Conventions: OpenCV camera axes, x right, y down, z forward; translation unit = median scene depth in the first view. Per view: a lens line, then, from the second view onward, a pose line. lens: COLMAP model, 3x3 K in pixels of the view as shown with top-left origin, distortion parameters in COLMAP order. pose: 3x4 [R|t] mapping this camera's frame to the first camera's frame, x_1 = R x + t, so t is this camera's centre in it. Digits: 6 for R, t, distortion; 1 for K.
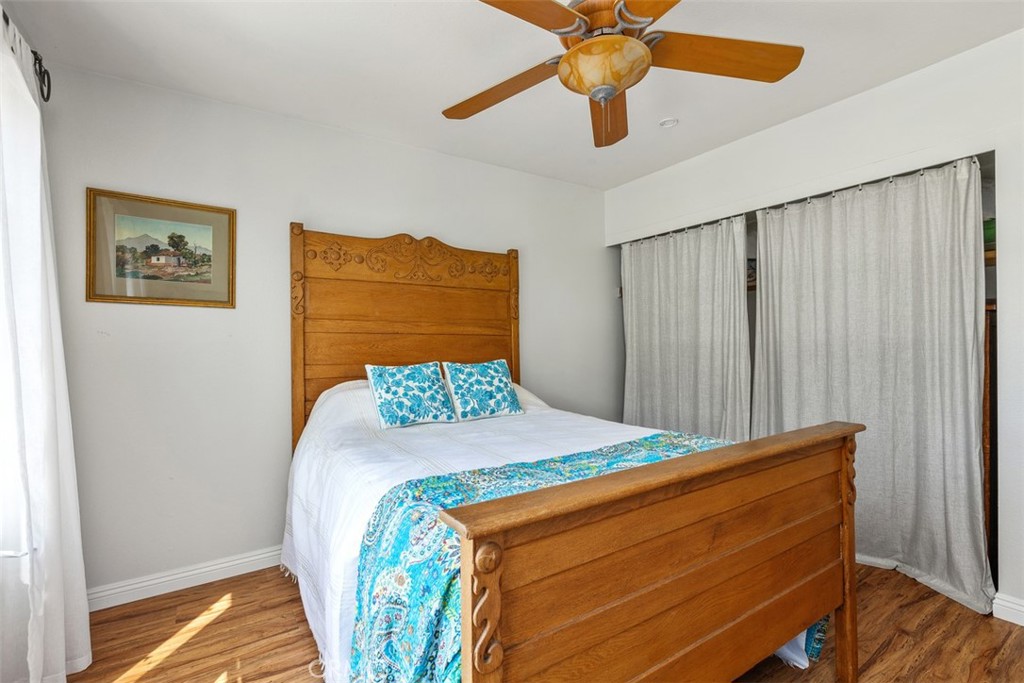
lens RADIAL K [[459.5, 0, 513.9], [0, 459.5, 343.7], [0, 0, 1]] dist [-0.000360, 0.001988]
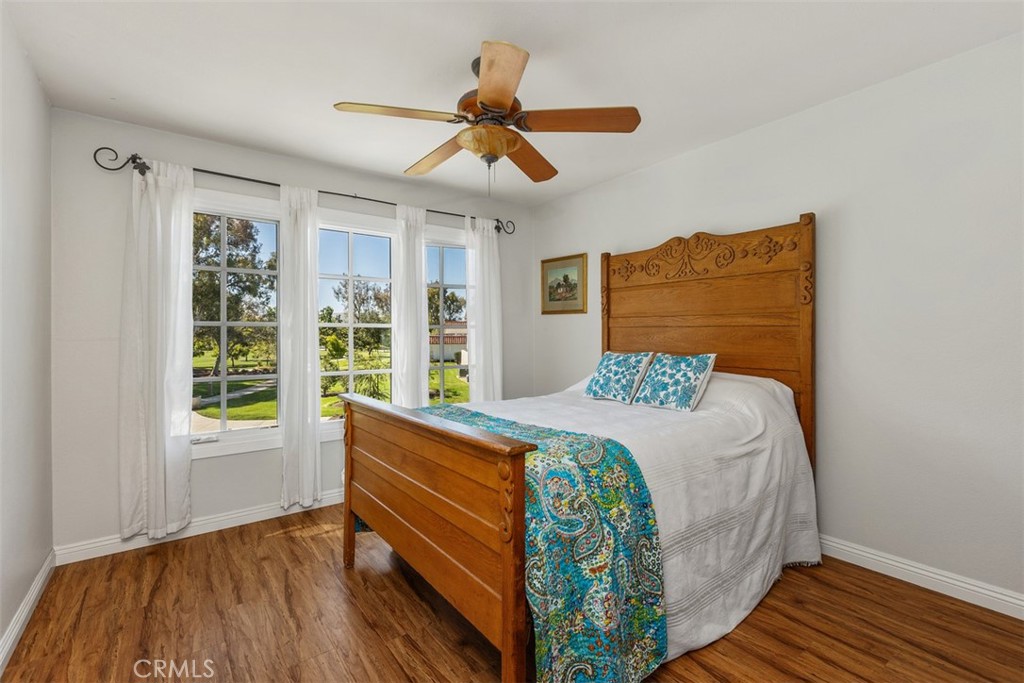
lens RADIAL K [[459.5, 0, 514.0], [0, 459.5, 336.7], [0, 0, 1]] dist [-0.000360, 0.001988]
pose [[0.075528, 0.014902, -0.997032, 0.955743], [0.008082, 0.999846, 0.015557, -0.020042], [0.997111, -0.009233, 0.075396, 0.587636]]
